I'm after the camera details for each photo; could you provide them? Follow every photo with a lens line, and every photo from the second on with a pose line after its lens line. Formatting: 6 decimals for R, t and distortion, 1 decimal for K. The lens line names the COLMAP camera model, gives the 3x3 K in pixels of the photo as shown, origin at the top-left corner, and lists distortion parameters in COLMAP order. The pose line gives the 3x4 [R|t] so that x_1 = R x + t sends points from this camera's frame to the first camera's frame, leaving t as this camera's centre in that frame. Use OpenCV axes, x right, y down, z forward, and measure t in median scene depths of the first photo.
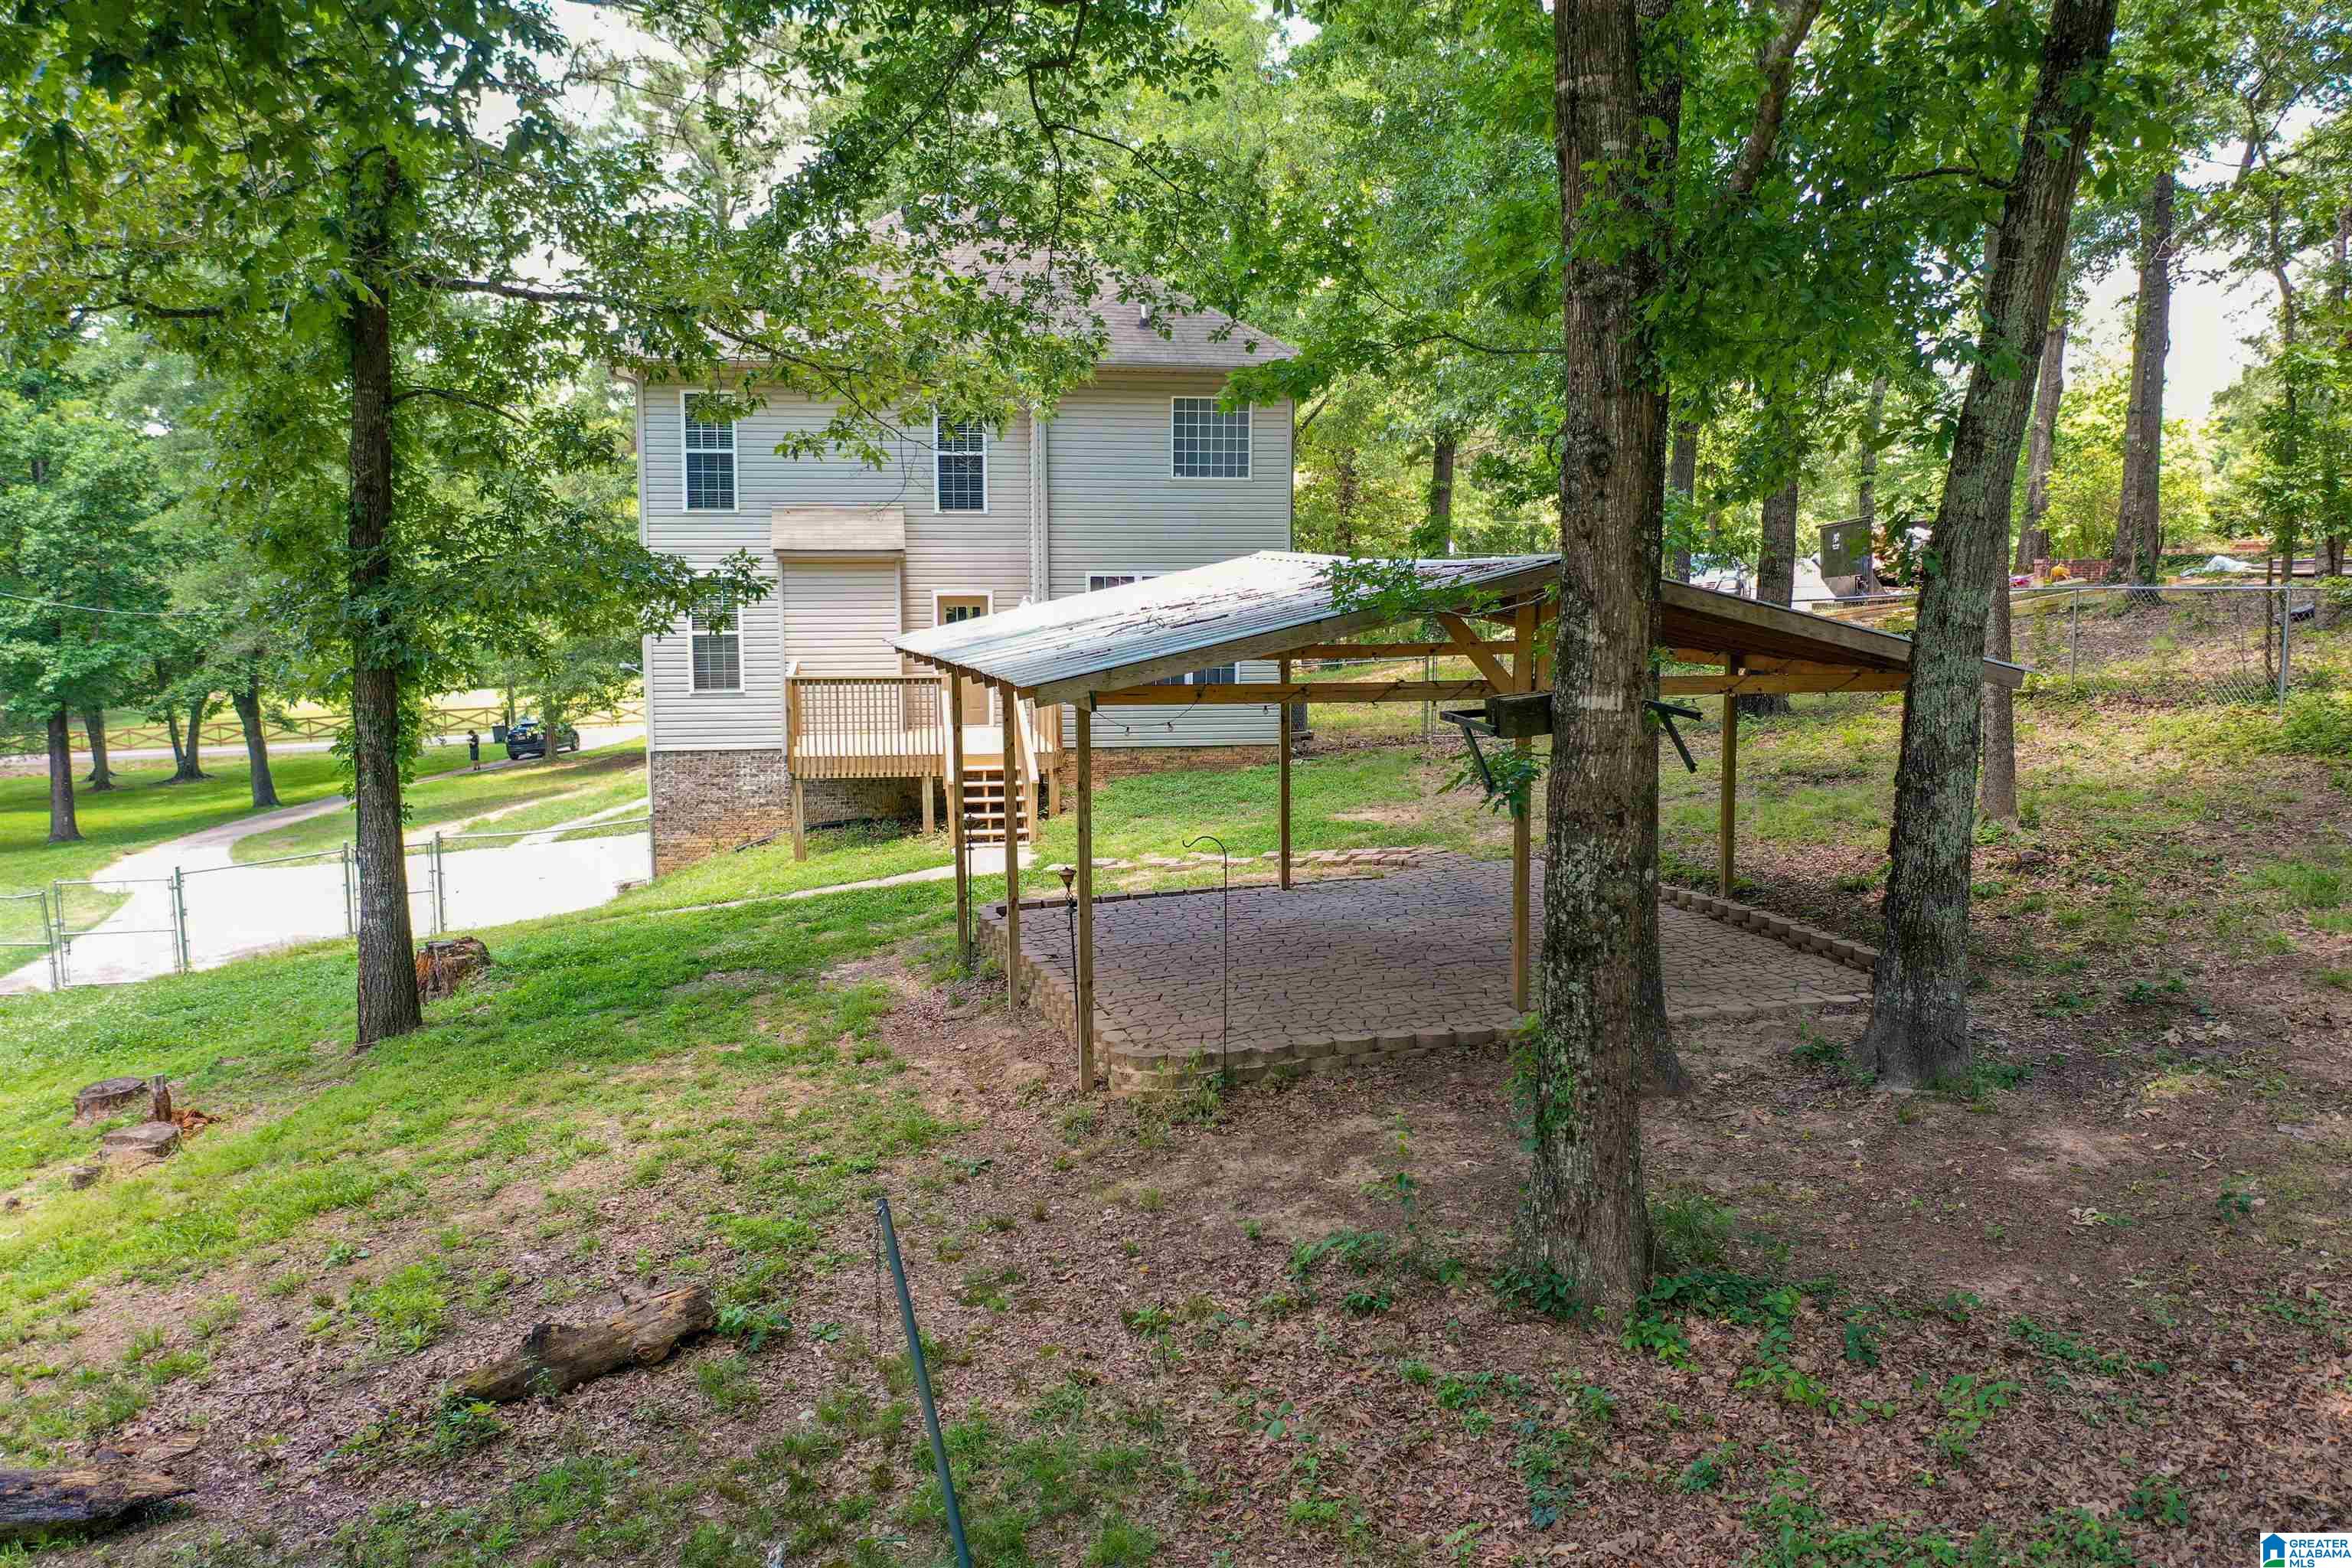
lens RADIAL K [[1830.8, 0, 1170.0], [0, 1830.8, 786.7], [0, 0, 1]] dist [0.004166, -0.004956]
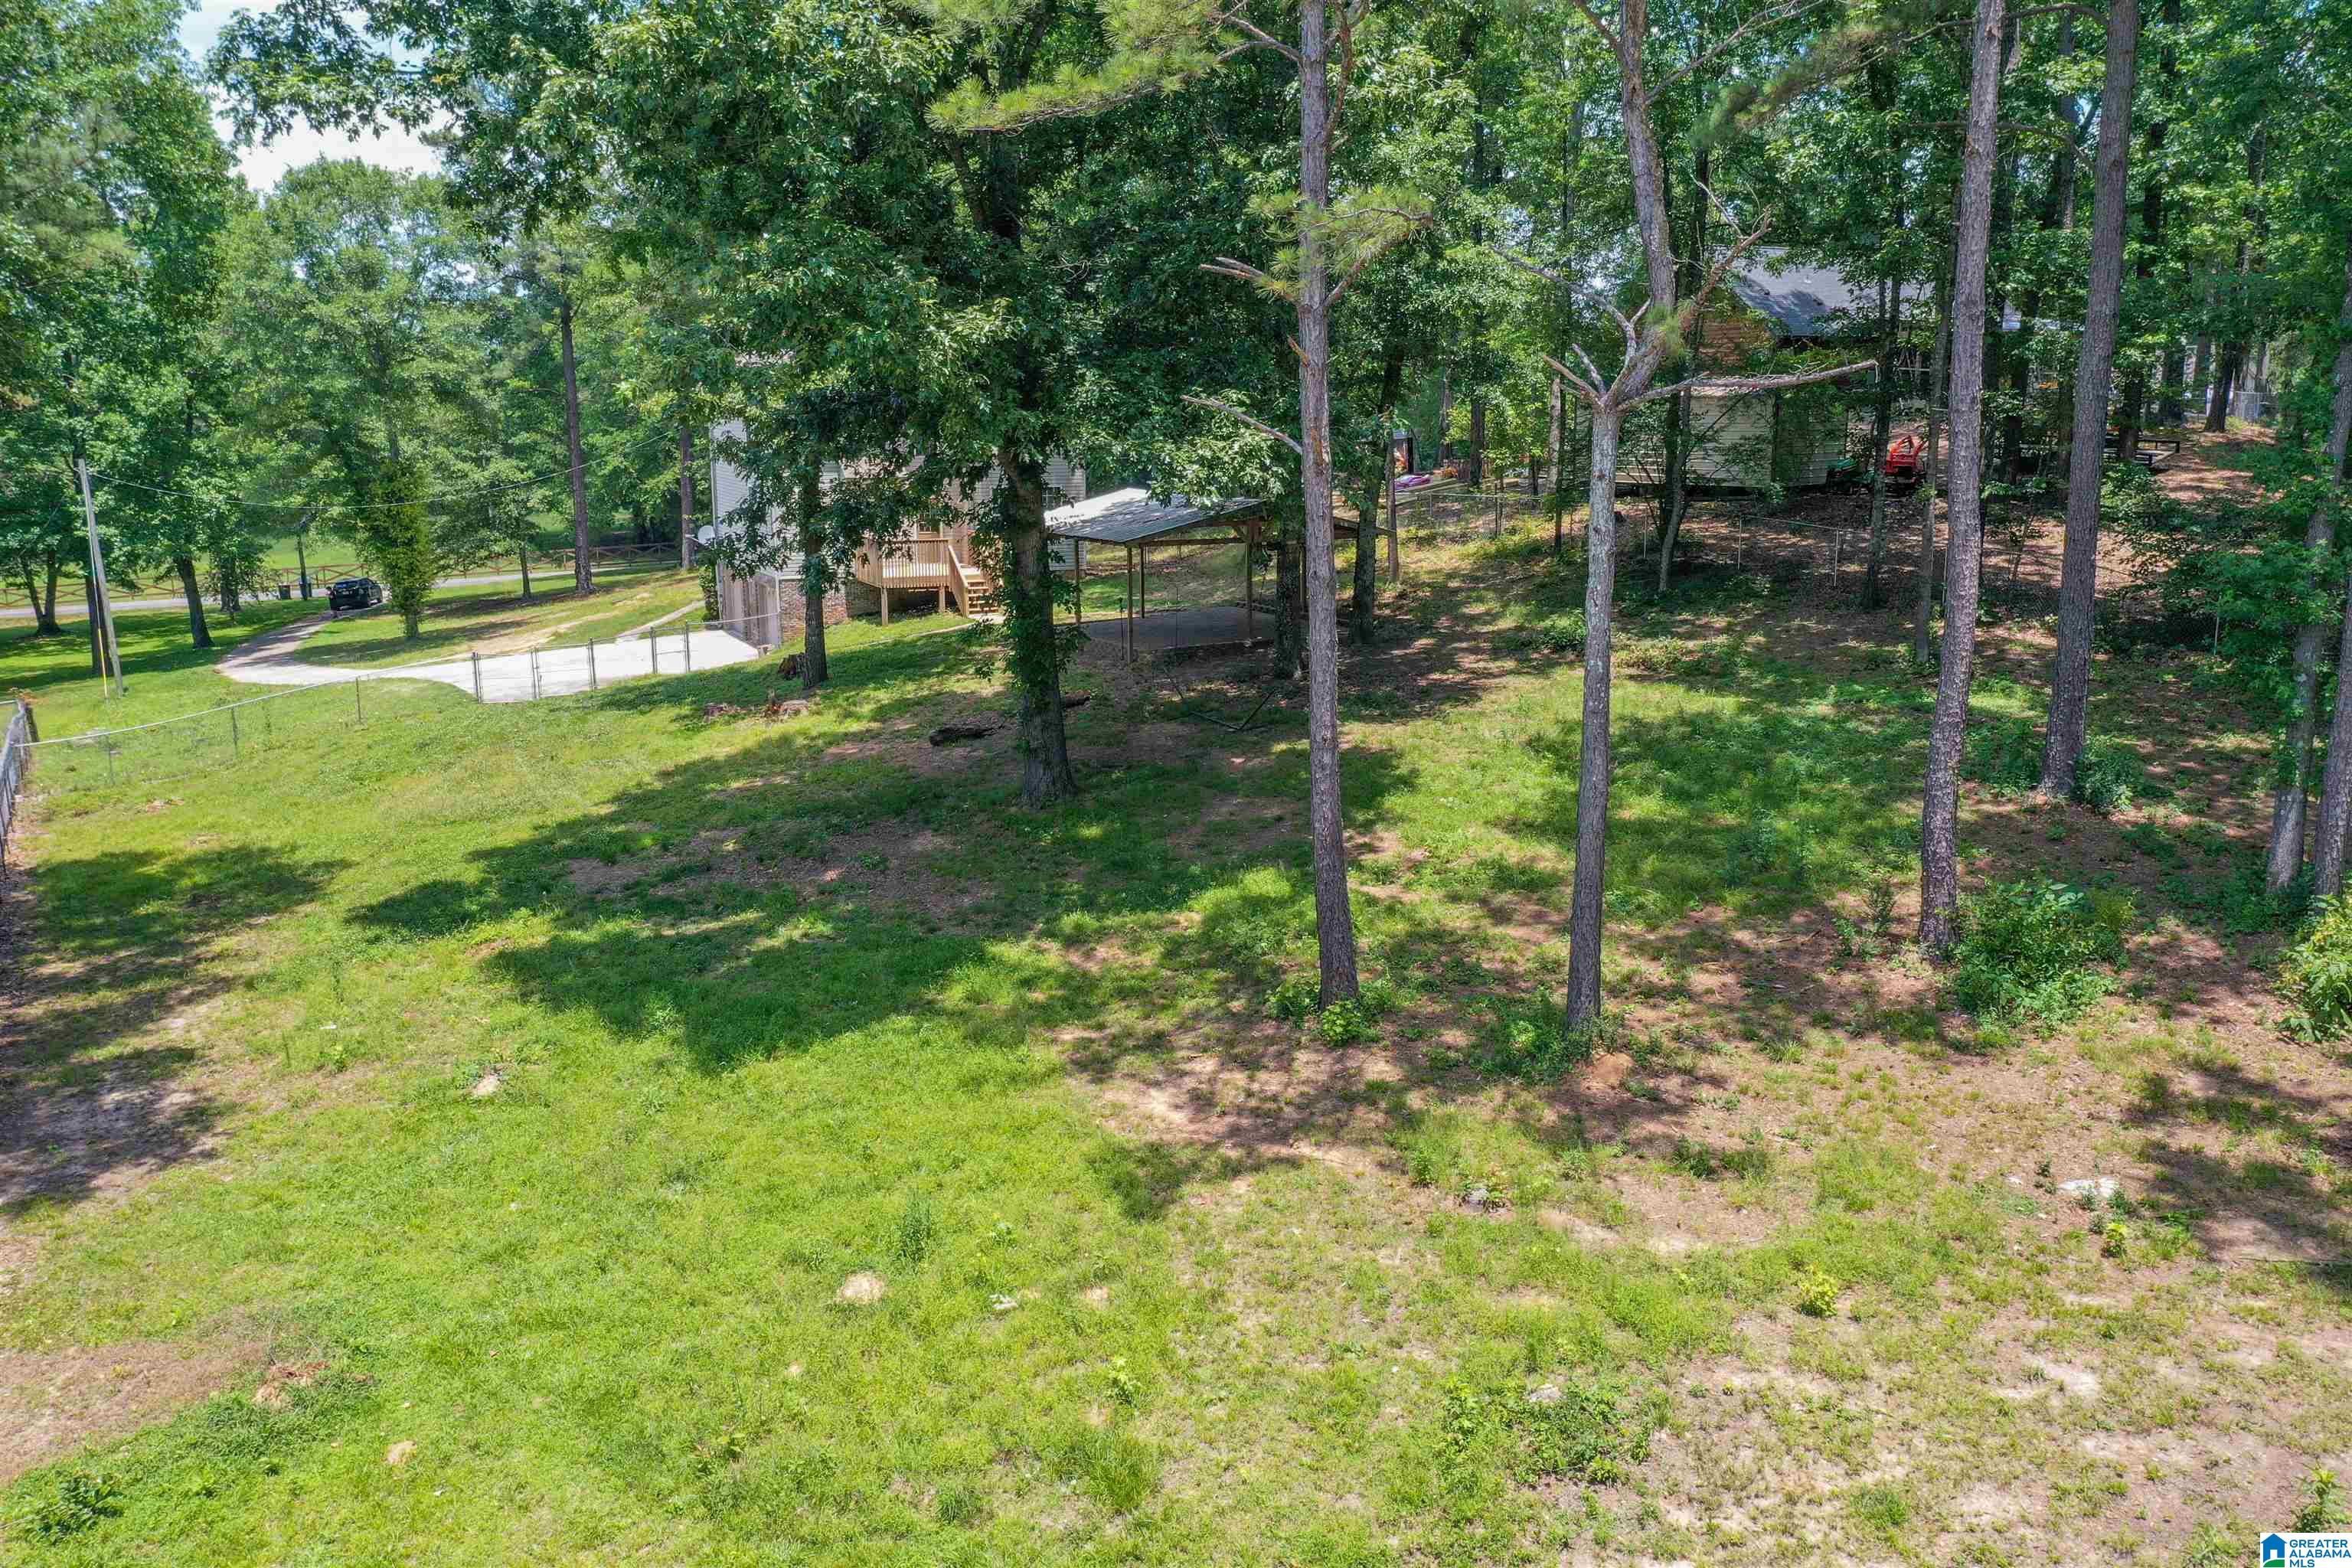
lens RADIAL K [[1823.8, 0, 1161.3], [0, 1823.8, 785.0], [0, 0, 1]] dist [0.013308, -0.006000]
pose [[0.966125, -0.053201, 0.252530, -0.588252], [0.032458, 0.995800, 0.085611, 0.067574], [-0.256024, -0.074515, 0.963794, -1.496326]]
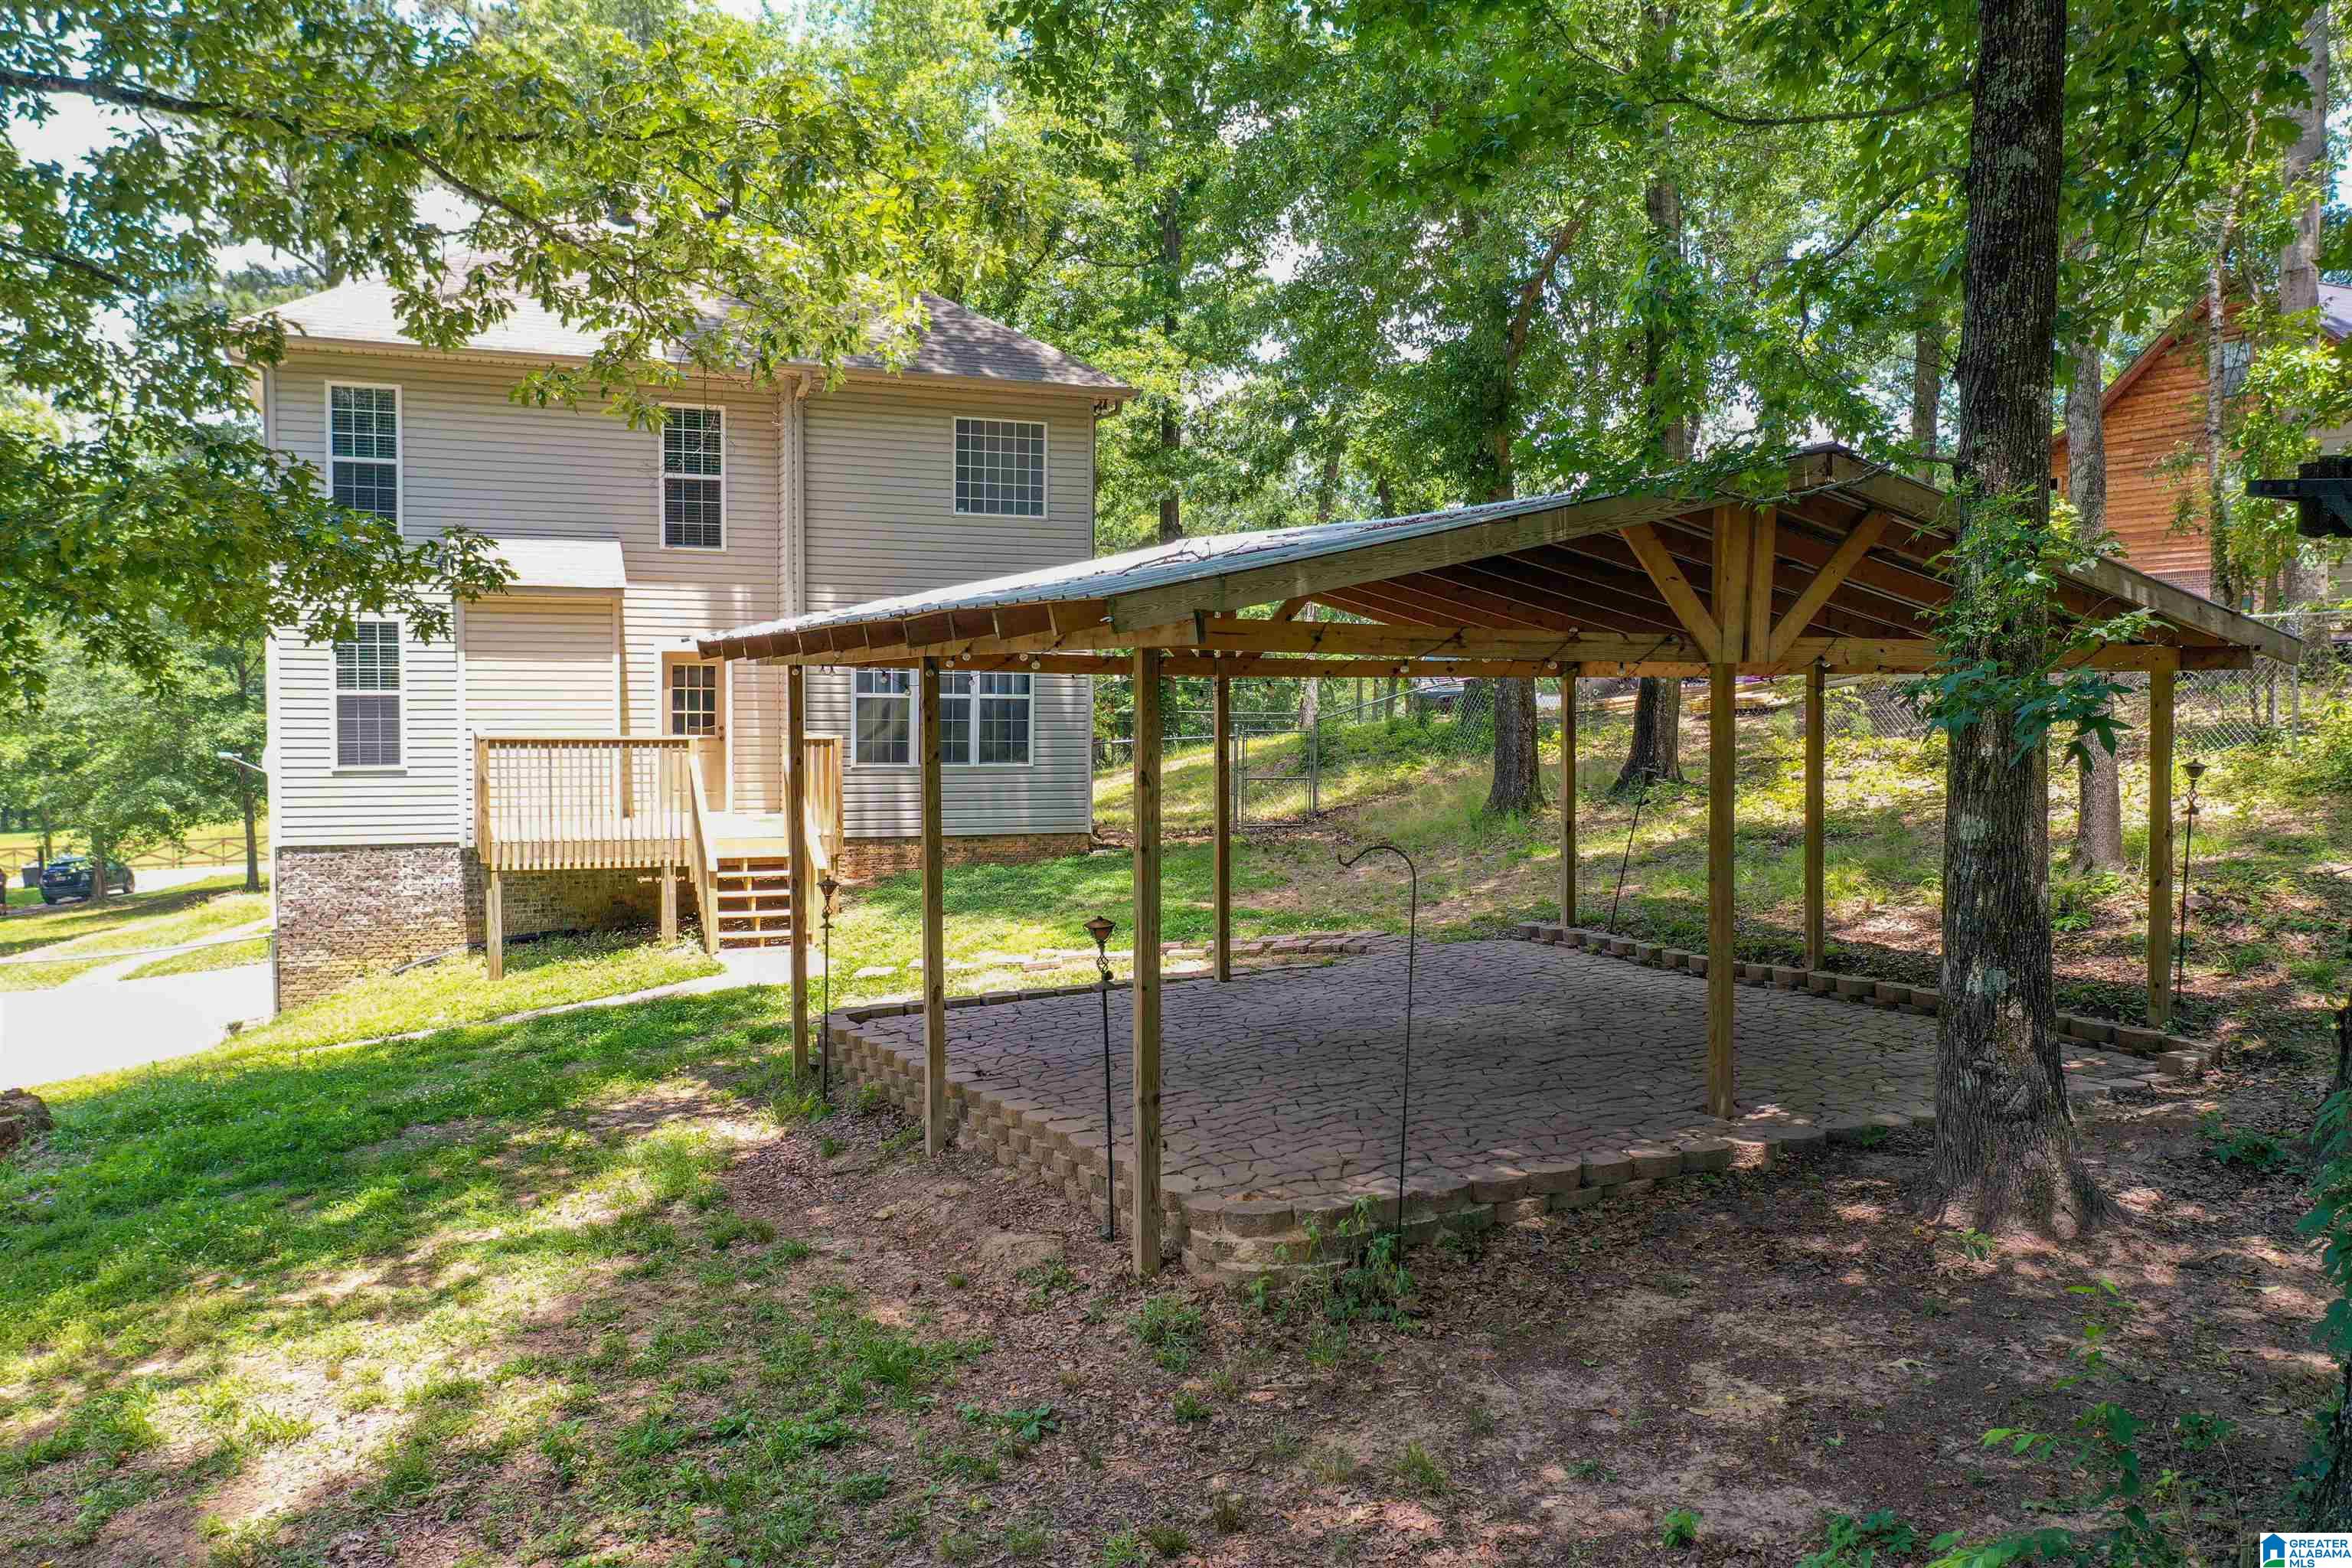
lens RADIAL K [[1830.8, 0, 1170.0], [0, 1830.8, 786.7], [0, 0, 1]] dist [0.004166, -0.004956]
pose [[0.978343, -0.004022, 0.206952, -0.111581], [0.020572, 0.996751, -0.077878, 0.033538], [-0.205966, 0.080449, 0.975247, 0.256306]]
